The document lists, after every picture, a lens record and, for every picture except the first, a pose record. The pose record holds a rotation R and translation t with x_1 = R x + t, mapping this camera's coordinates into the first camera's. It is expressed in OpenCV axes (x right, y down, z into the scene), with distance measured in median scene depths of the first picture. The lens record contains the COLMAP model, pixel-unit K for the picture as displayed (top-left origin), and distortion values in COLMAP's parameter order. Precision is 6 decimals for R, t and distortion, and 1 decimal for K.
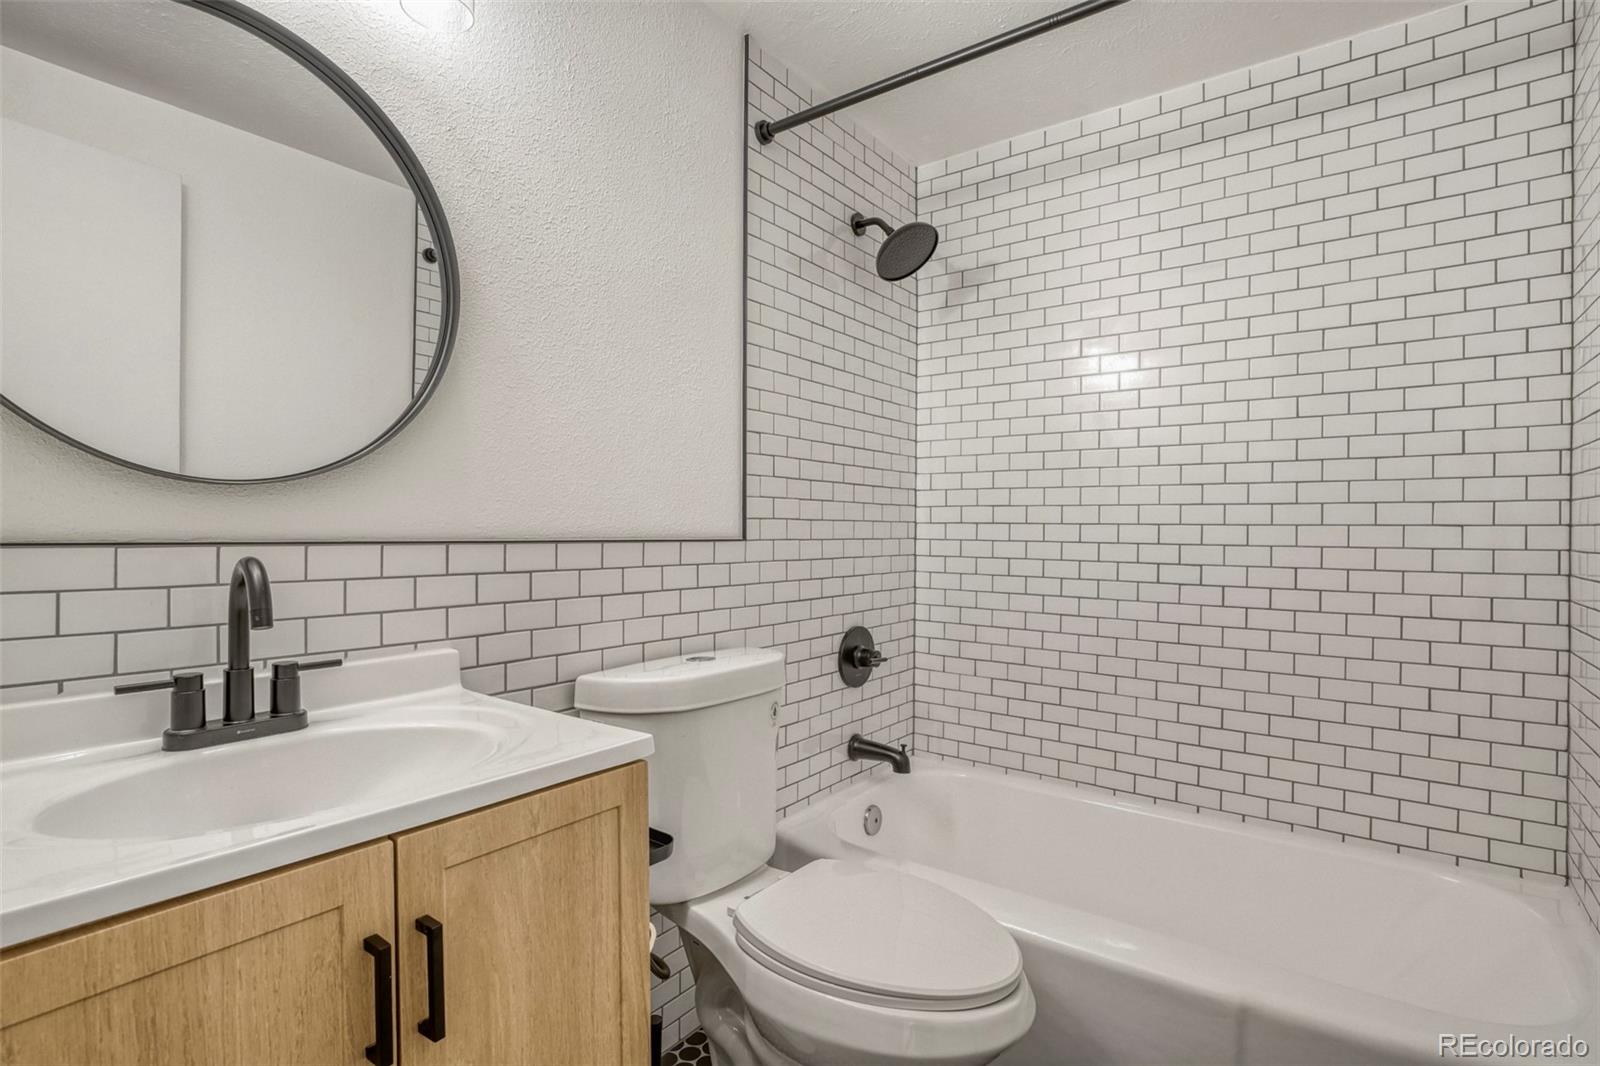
lens RADIAL K [[774.2, 0, 799.1], [0, 774.2, 531.8], [0, 0, 1]] dist [-0.019649, 0.008507]
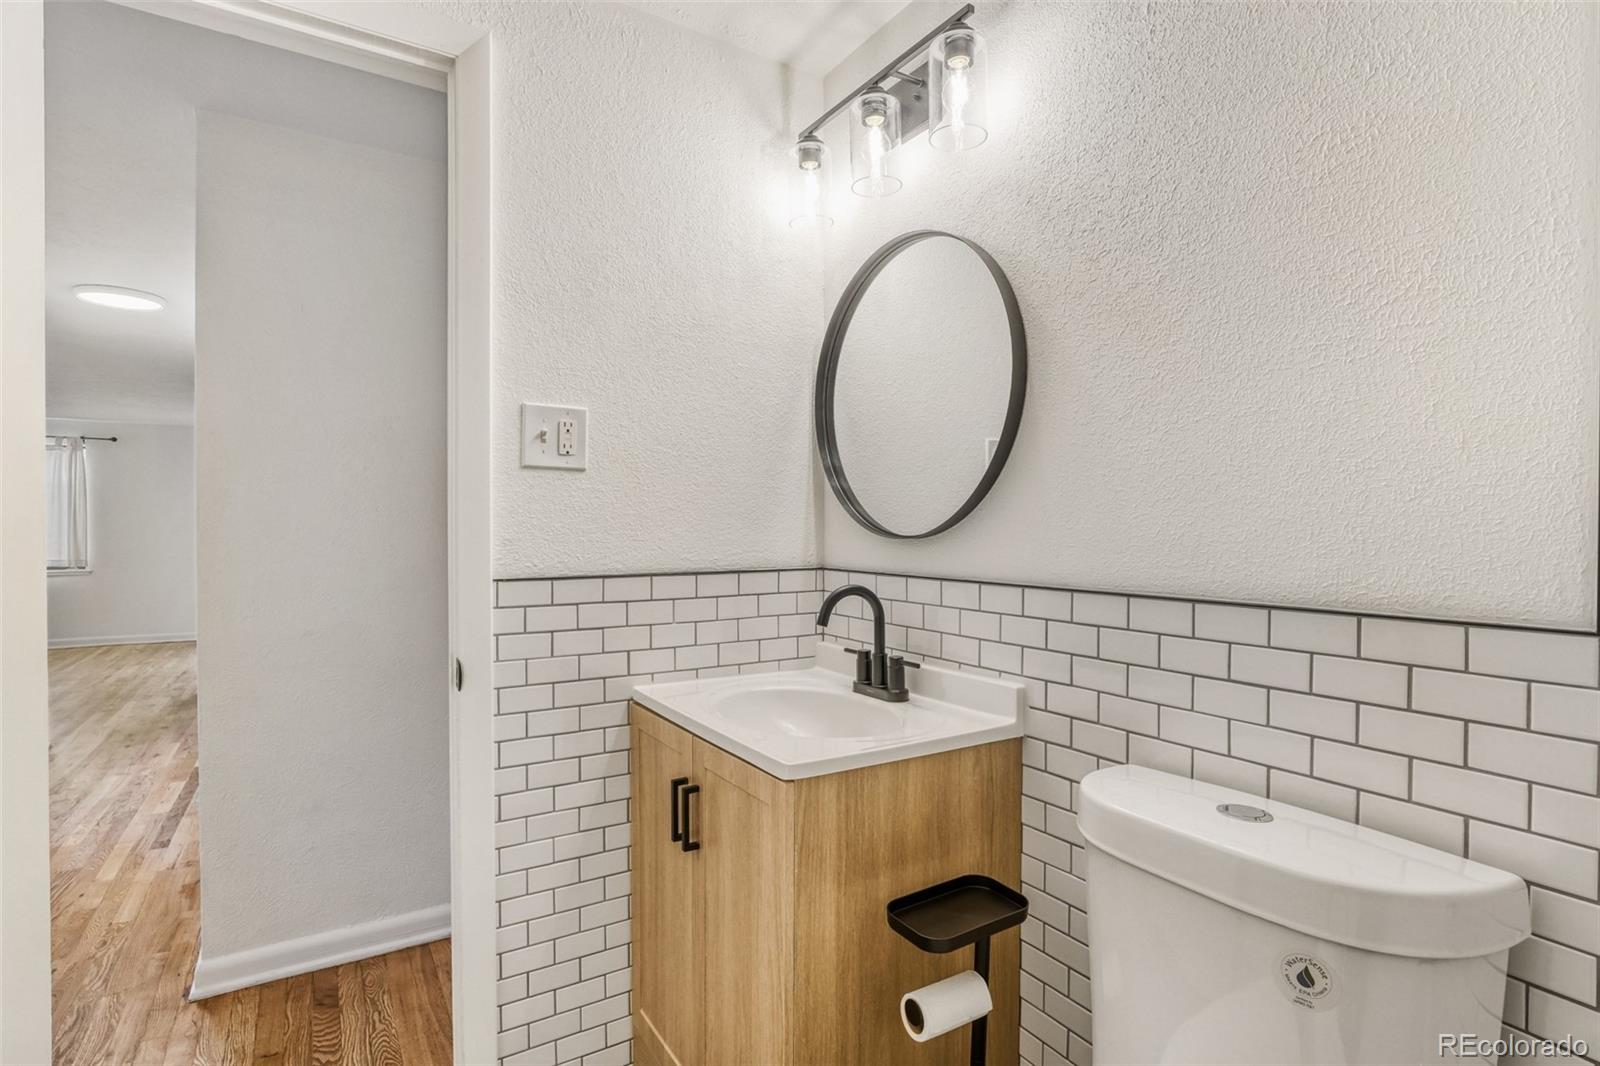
lens RADIAL K [[774.2, 0, 799.1], [0, 774.2, 531.8], [0, 0, 1]] dist [-0.019649, 0.008507]
pose [[-0.350790, -0.003310, -0.936448, 0.814536], [-0.006542, 0.999978, -0.001084, -0.072328], [0.936431, 0.005746, -0.350804, 1.327572]]
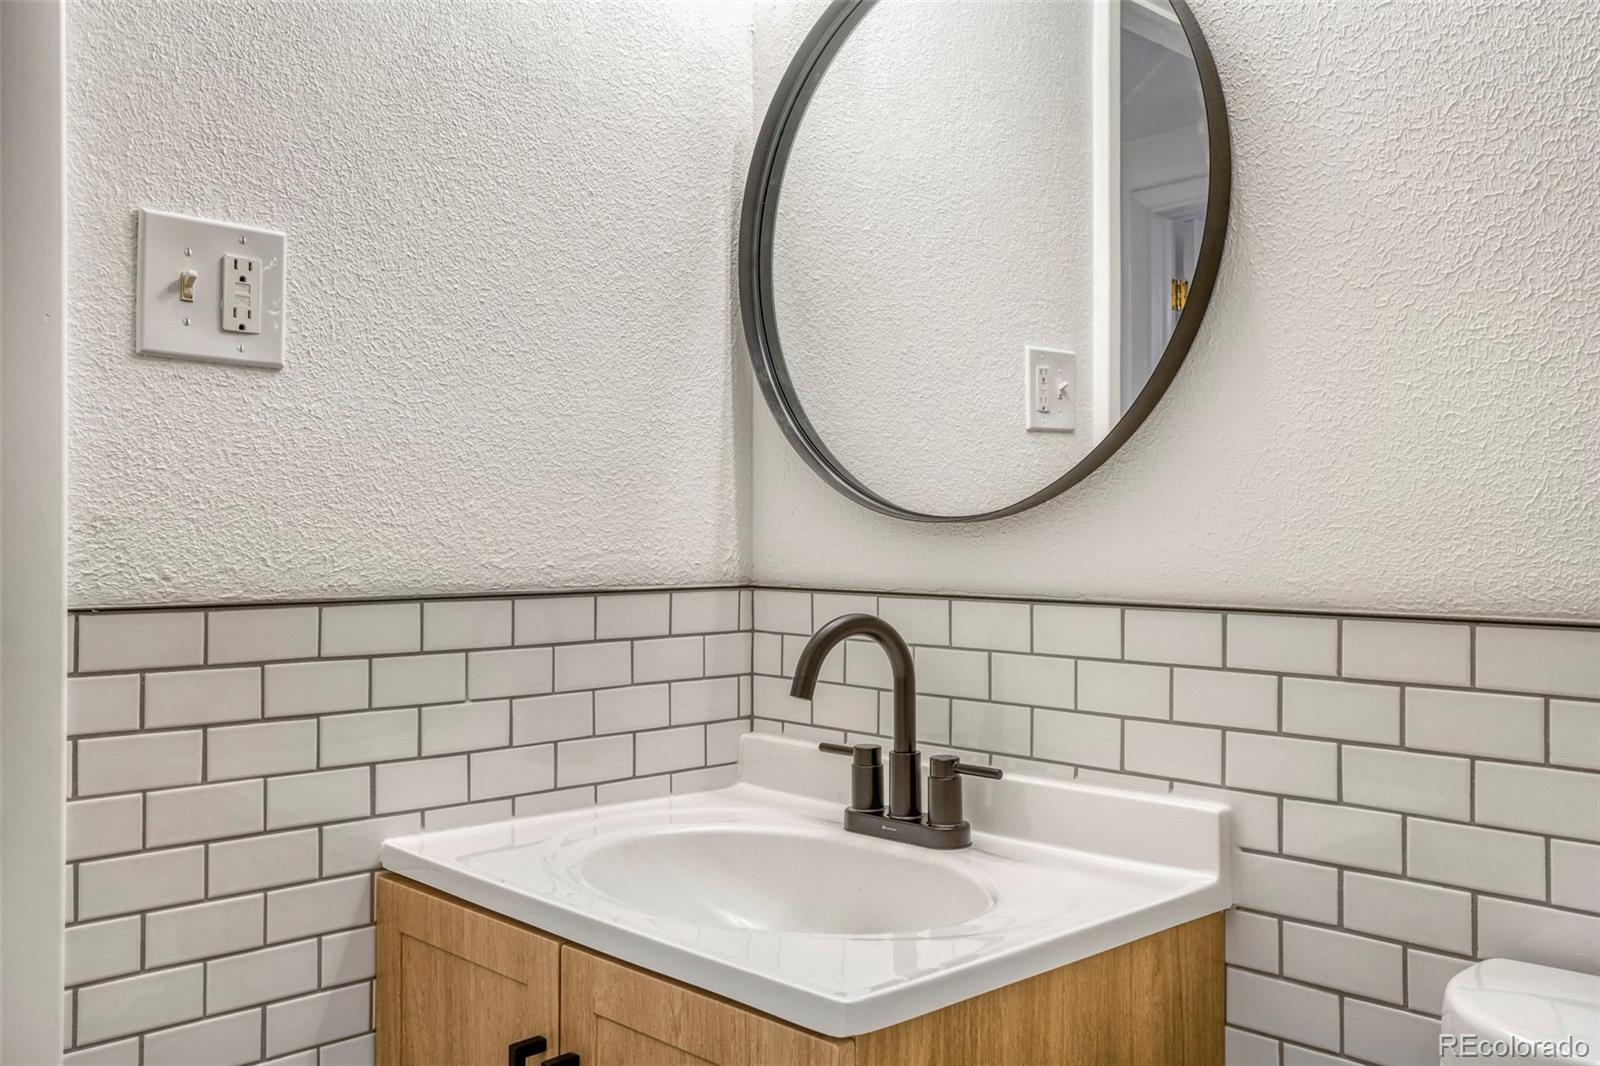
lens RADIAL K [[1338.8, 0, 800.0], [0, 1338.8, 533.0], [0, 0, 1]] dist [0.012112, 0.061303]
pose [[-0.154560, -0.012900, -0.987899, 0.650254], [-0.006916, 0.999904, -0.011975, -0.033405], [0.987959, 0.004982, -0.154634, 1.039229]]
